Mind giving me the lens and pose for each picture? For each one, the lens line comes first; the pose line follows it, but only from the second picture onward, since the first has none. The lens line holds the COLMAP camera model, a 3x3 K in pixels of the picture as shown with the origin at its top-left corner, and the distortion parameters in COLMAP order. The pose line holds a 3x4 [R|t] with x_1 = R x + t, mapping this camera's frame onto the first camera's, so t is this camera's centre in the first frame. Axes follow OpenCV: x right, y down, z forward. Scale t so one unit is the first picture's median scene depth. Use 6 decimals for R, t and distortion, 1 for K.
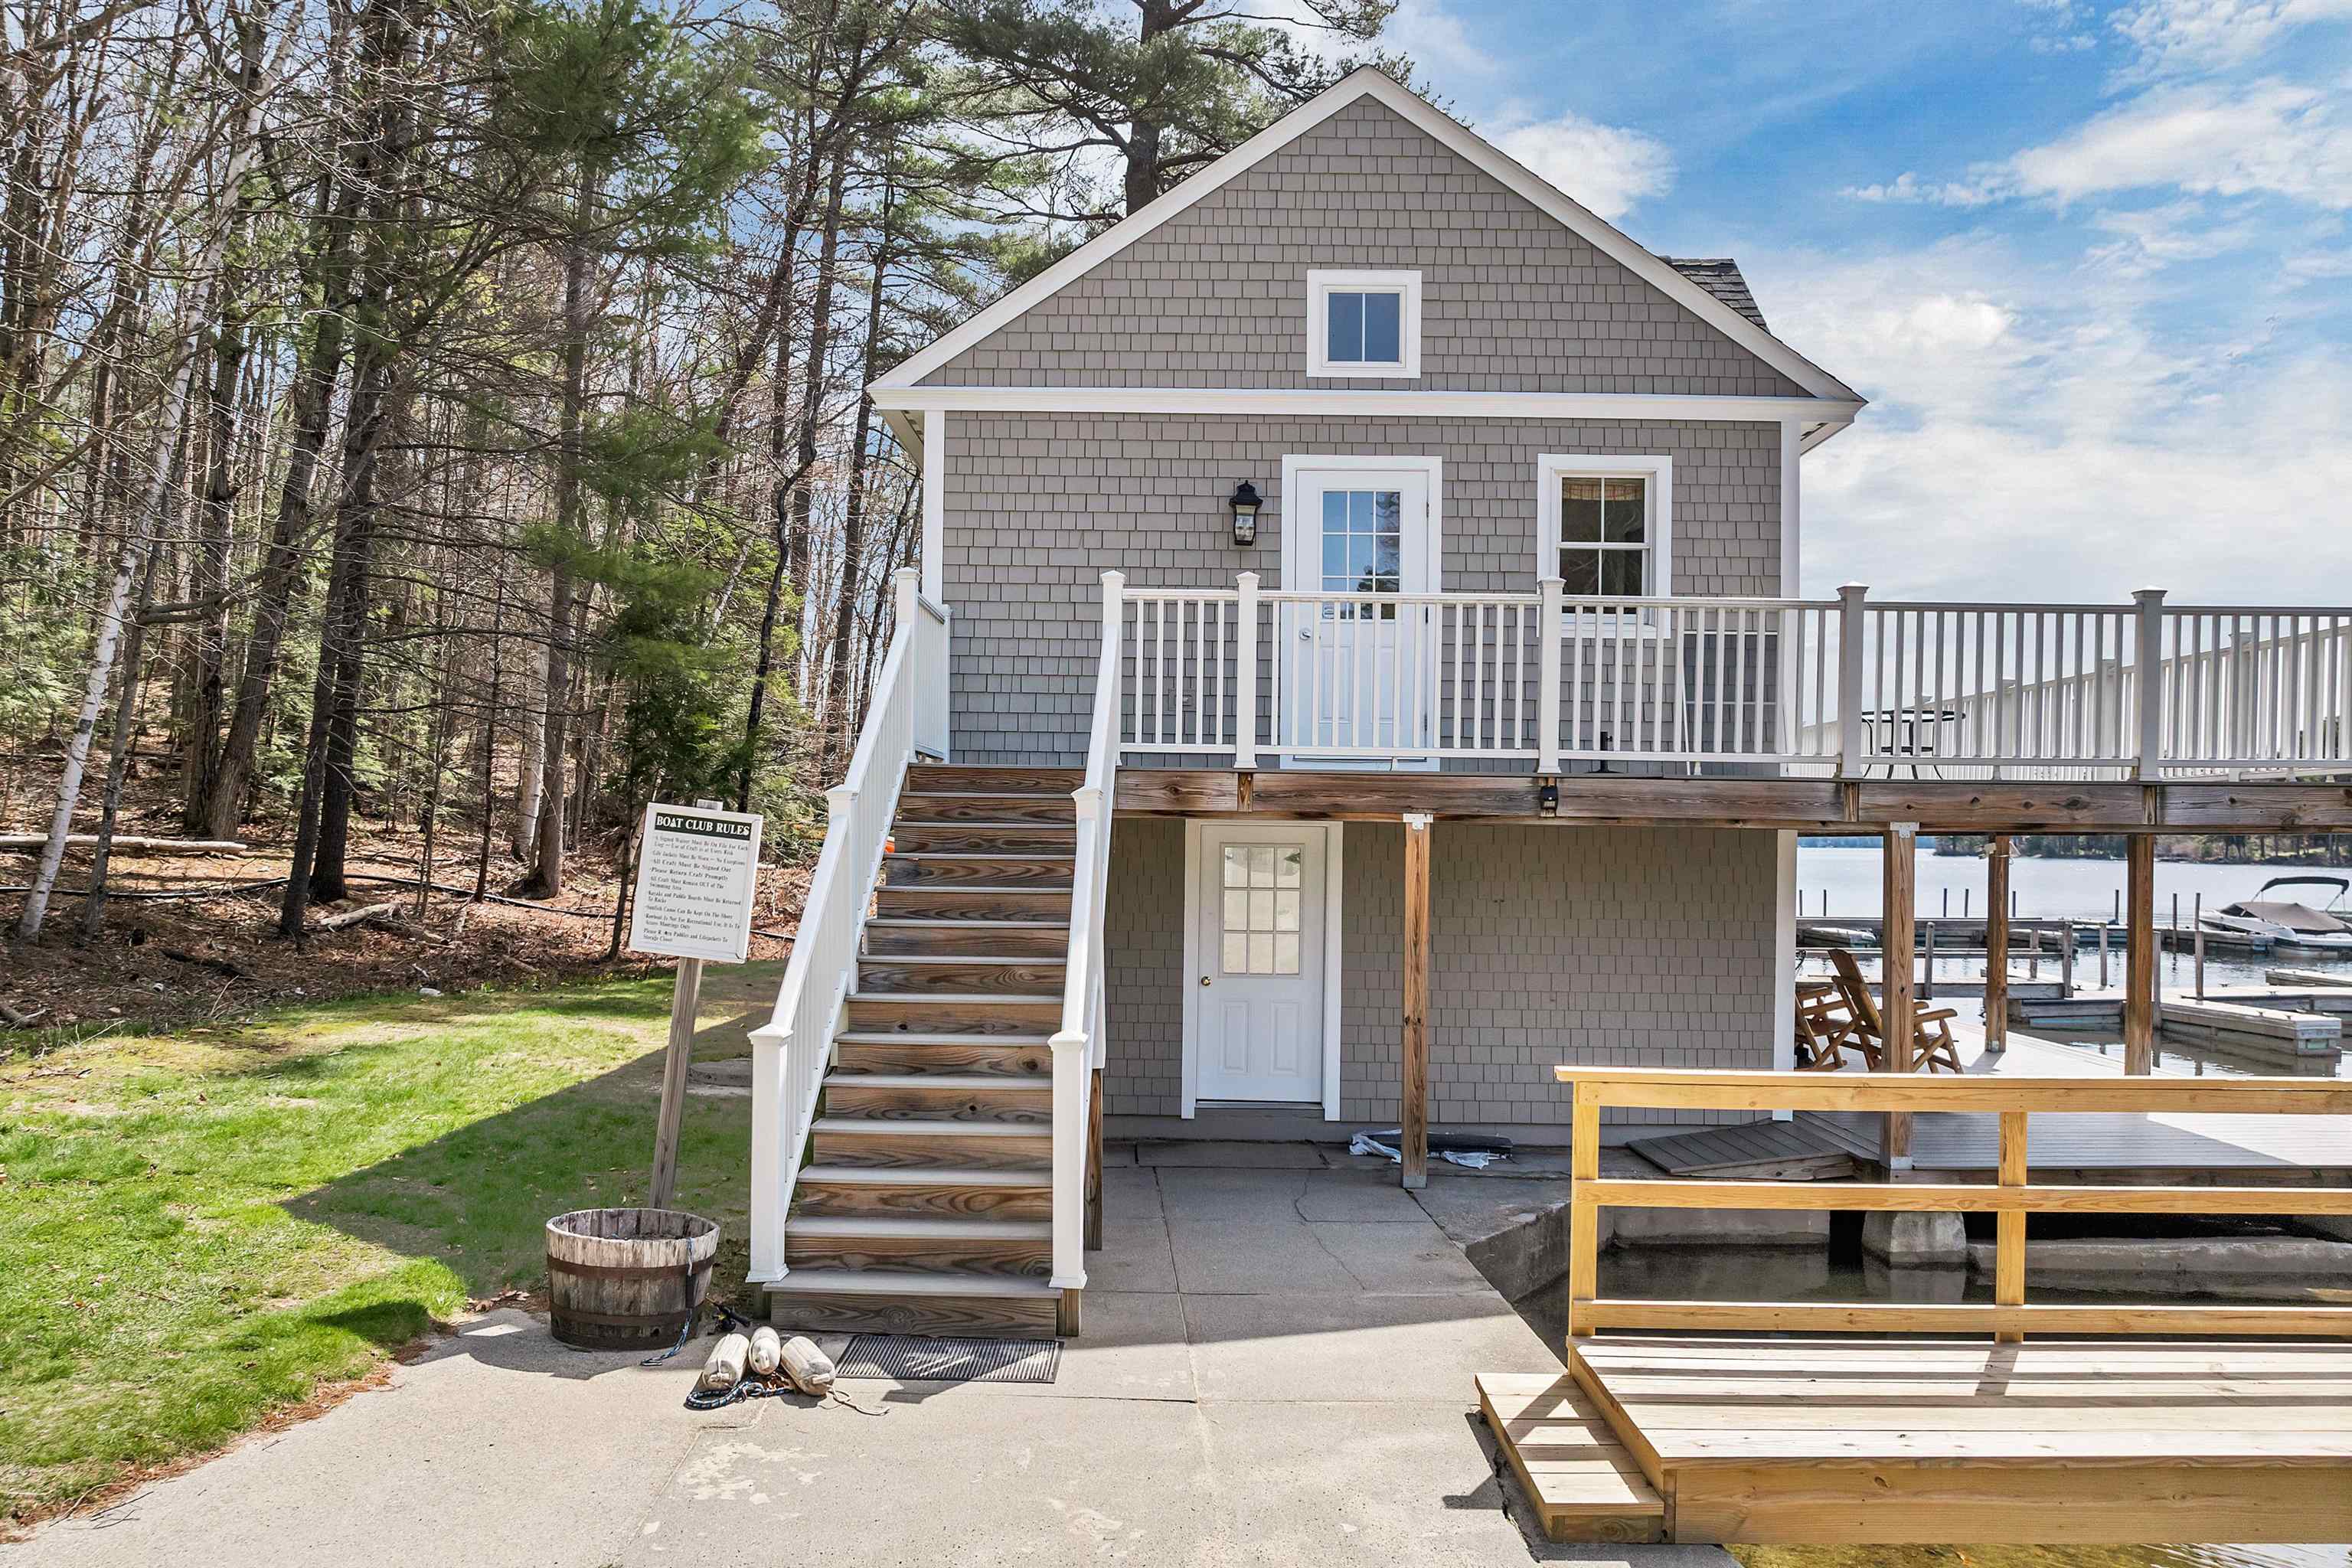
lens RADIAL K [[1680.5, 0, 1181.5], [0, 1680.5, 837.3], [0, 0, 1]] dist [-0.032852, -0.001999]
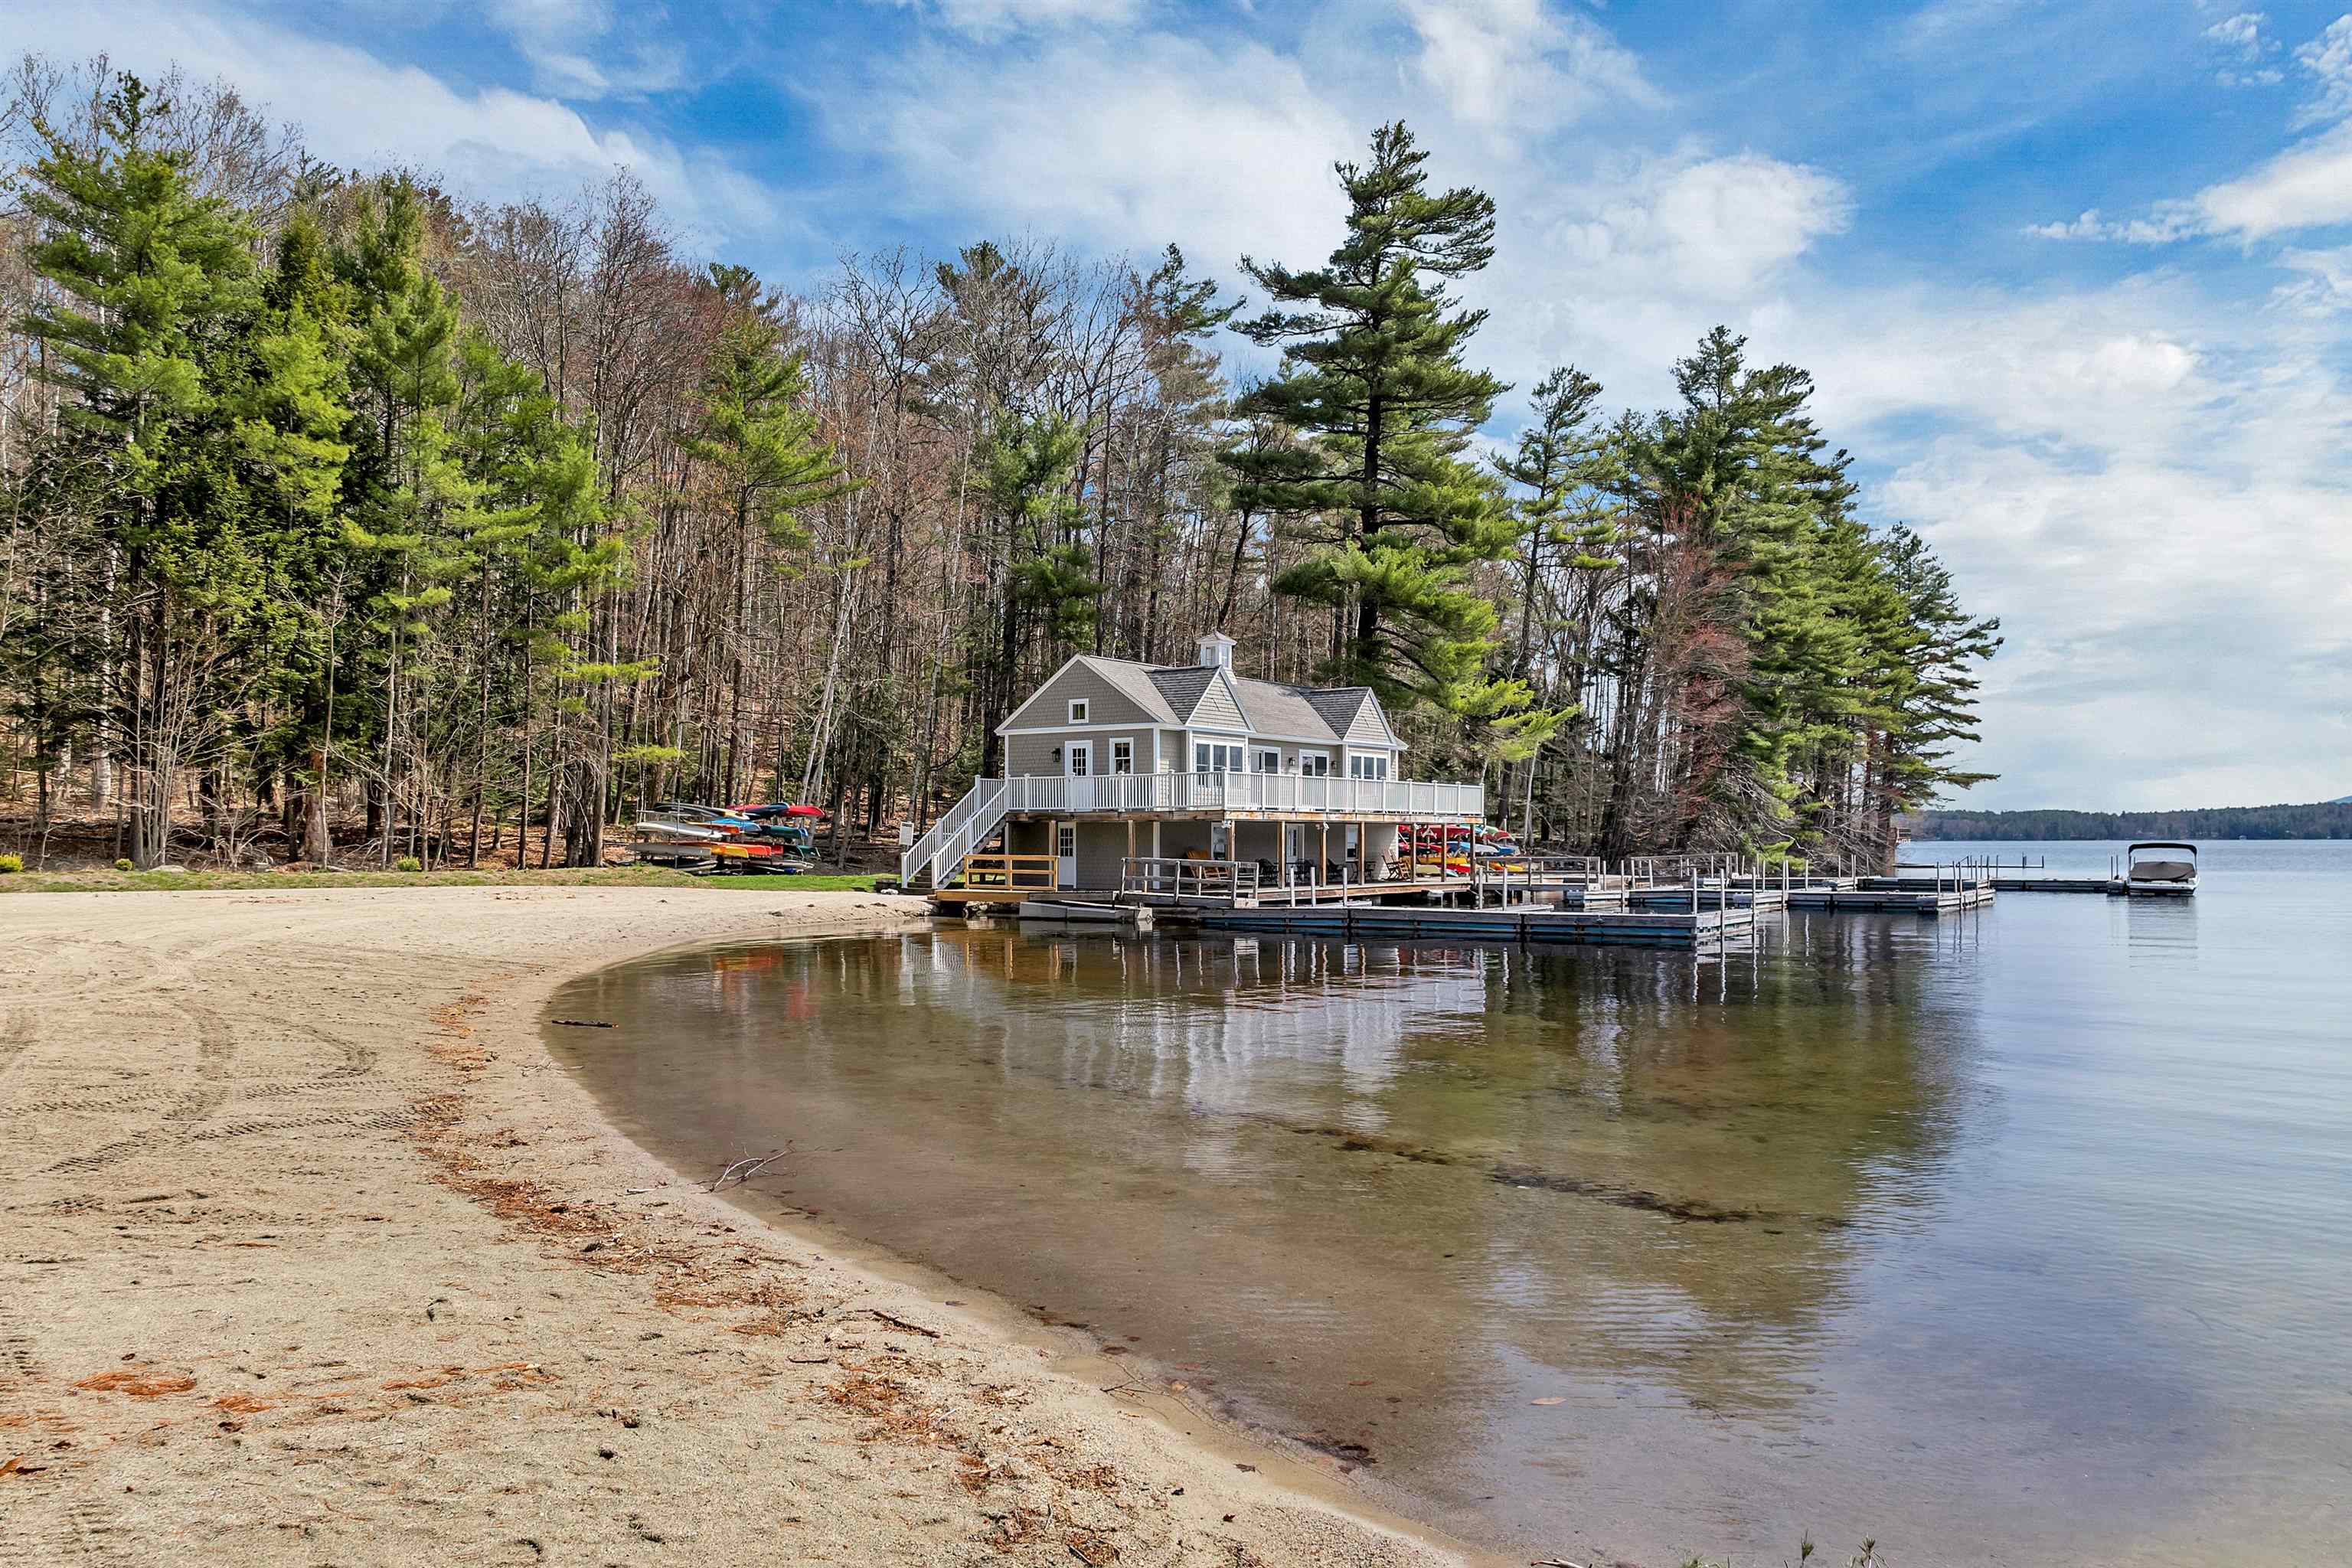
lens RADIAL K [[1680.5, 0, 1181.5], [0, 1680.5, 837.3], [0, 0, 1]] dist [-0.032852, -0.001999]
pose [[0.817379, -0.012407, -0.575966, 1.617902], [0.011487, 0.999920, -0.005237, 0.032004], [0.575985, -0.002335, 0.817457, -1.394287]]
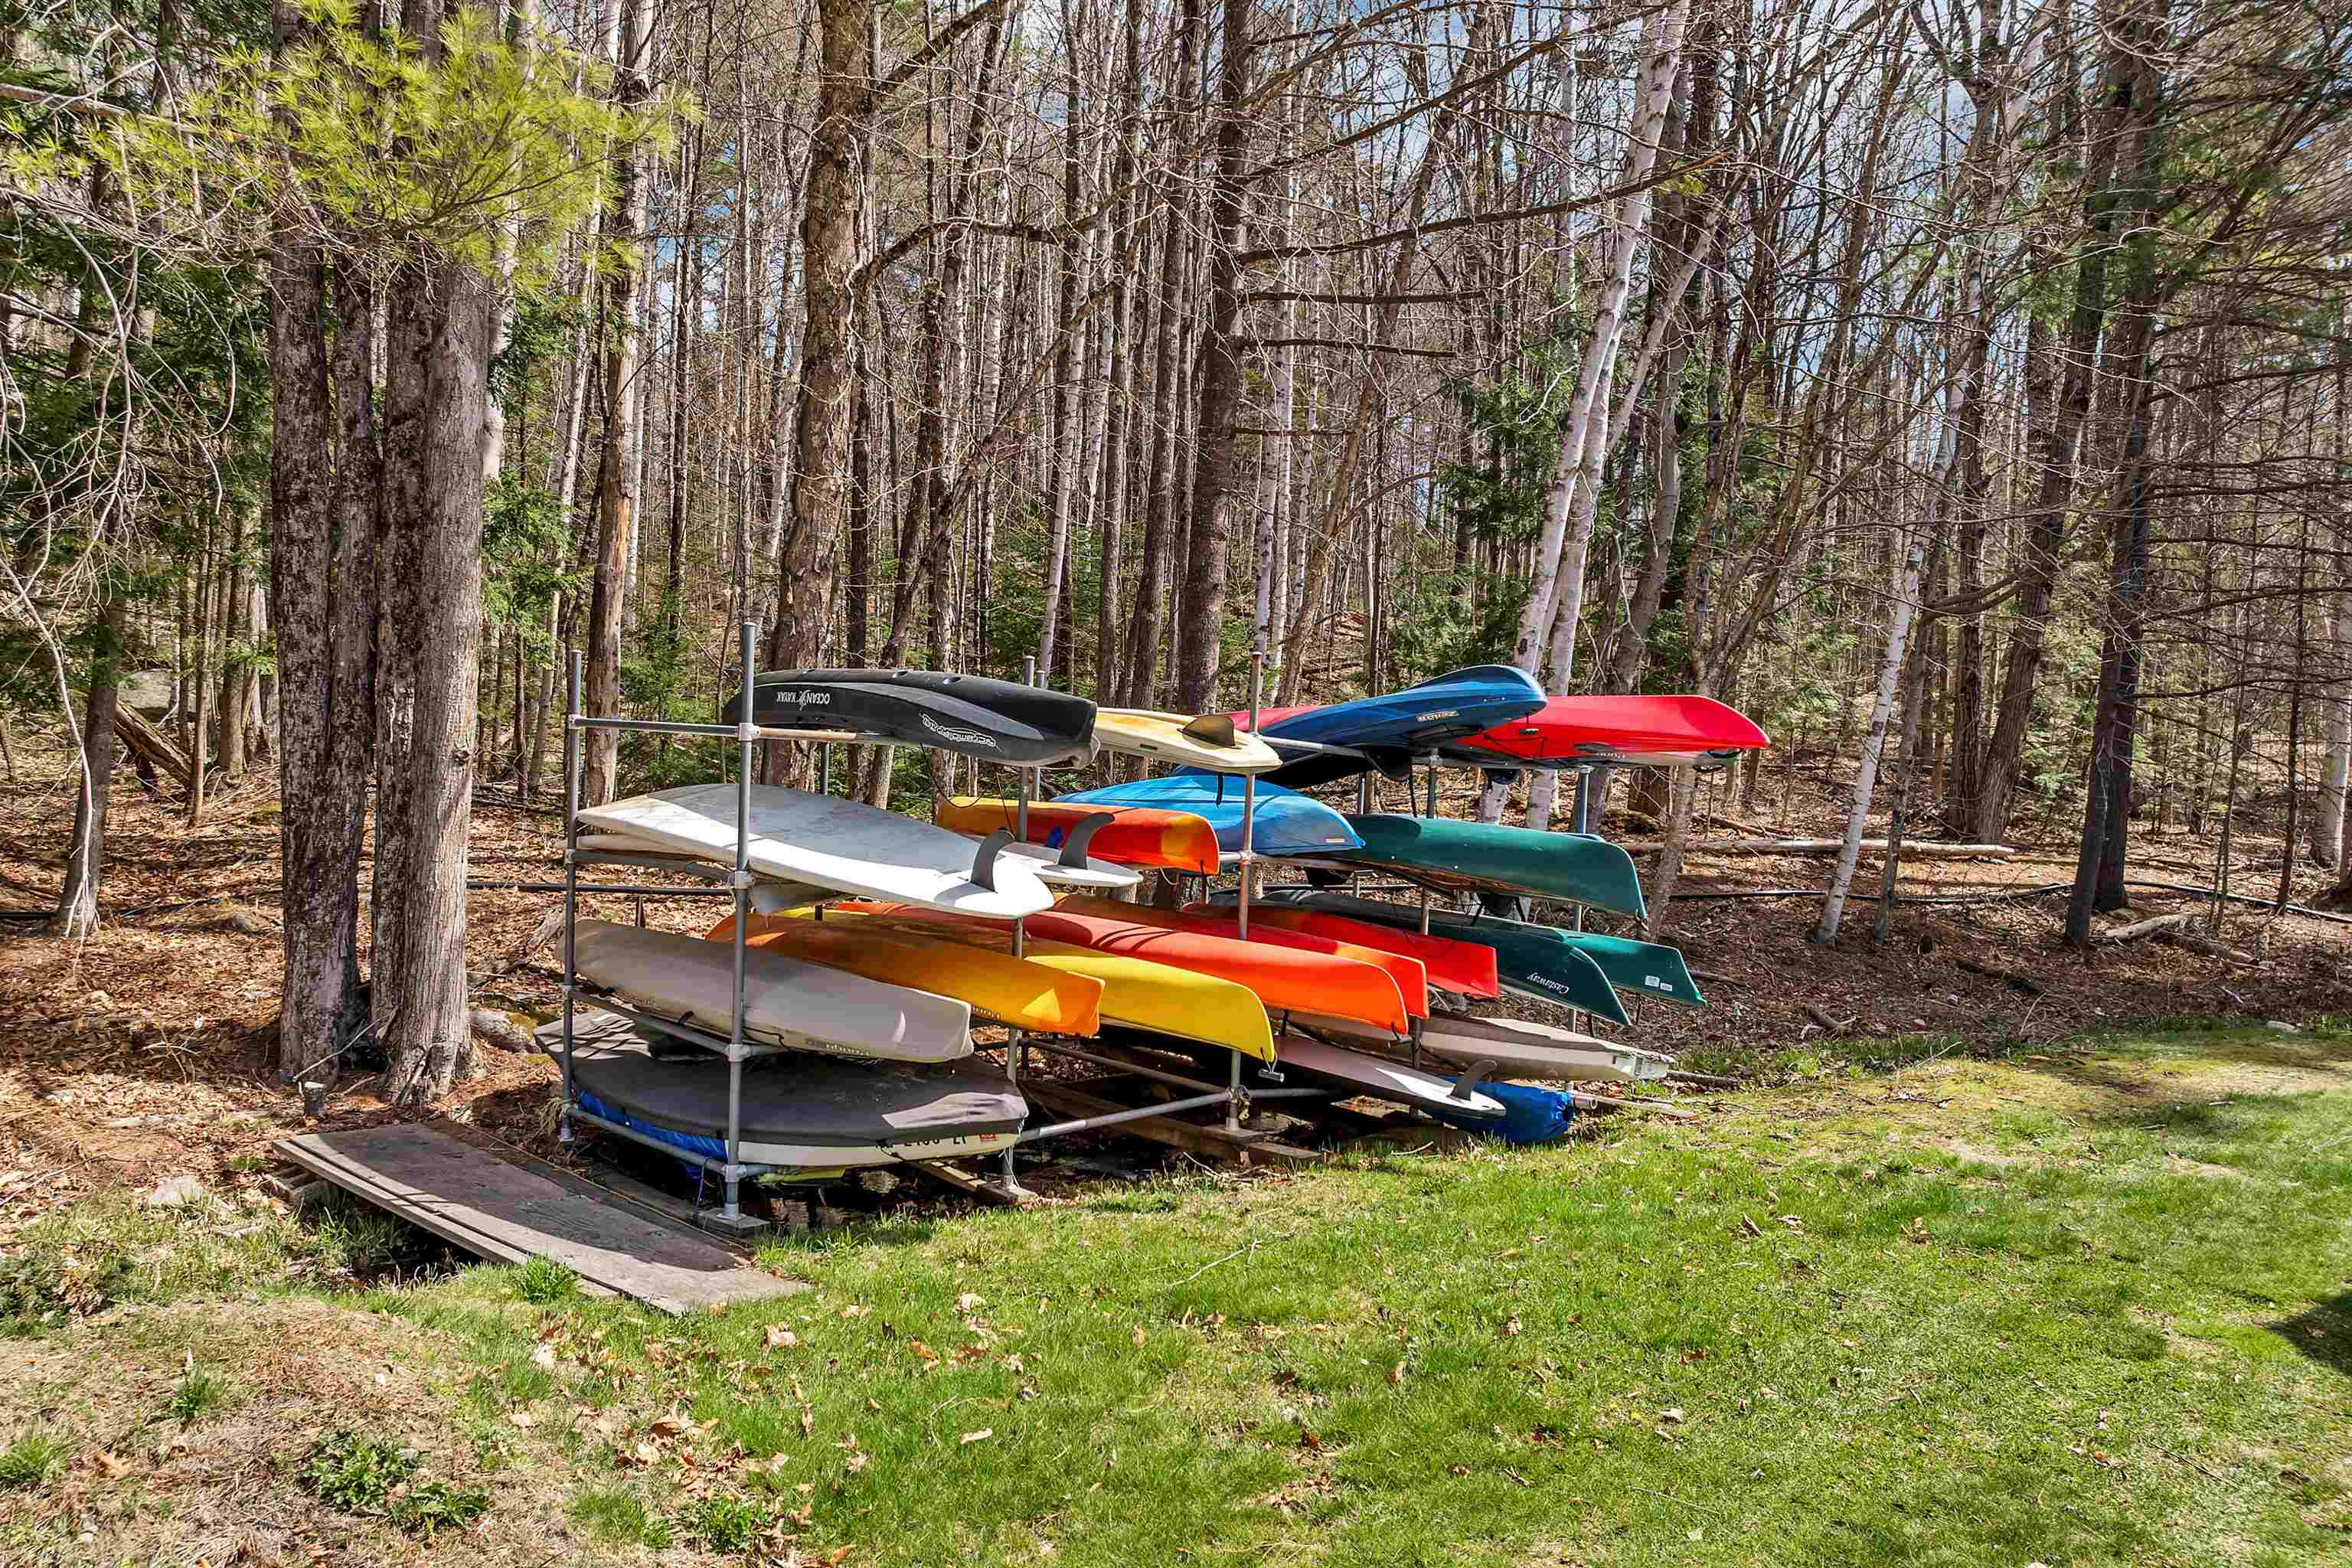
lens RADIAL K [[1680.5, 0, 1181.5], [0, 1680.5, 837.3], [0, 0, 1]] dist [-0.032852, -0.001999]
pose [[0.594842, -0.009826, -0.803783, -0.094312], [0.008085, 0.999948, -0.006240, 0.000349], [0.803802, -0.002786, 0.594890, 0.066215]]
